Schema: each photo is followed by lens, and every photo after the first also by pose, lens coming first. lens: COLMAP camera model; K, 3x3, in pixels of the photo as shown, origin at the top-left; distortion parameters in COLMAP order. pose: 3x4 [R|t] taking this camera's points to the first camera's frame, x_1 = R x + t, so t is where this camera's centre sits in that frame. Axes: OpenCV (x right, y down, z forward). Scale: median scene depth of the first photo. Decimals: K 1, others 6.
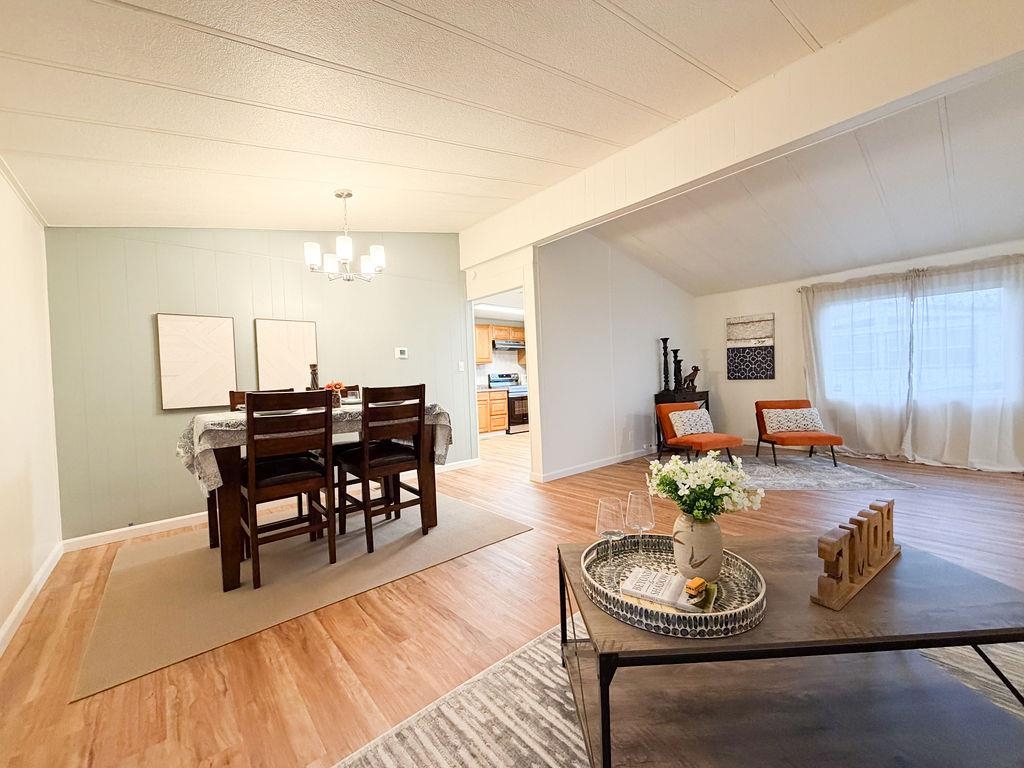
lens RADIAL K [[407.6, 0, 512.0], [0, 407.6, 384.0], [0, 0, 1]] dist [0.000741, 0.000096]
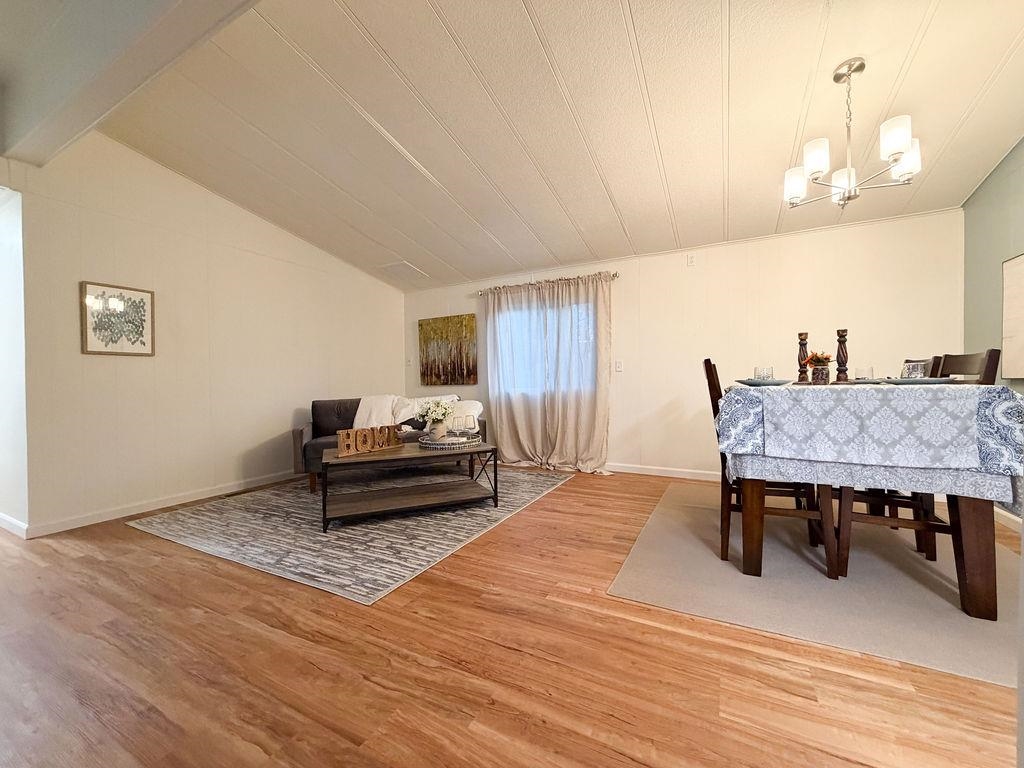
lens RADIAL K [[407.6, 0, 512.0], [0, 407.6, 384.0], [0, 0, 1]] dist [0.000741, 0.000096]
pose [[-0.932299, 0.052185, -0.357903, 0.176180], [0.039606, 0.998316, 0.042393, -0.001164], [0.359512, 0.025348, -0.932796, 0.683469]]
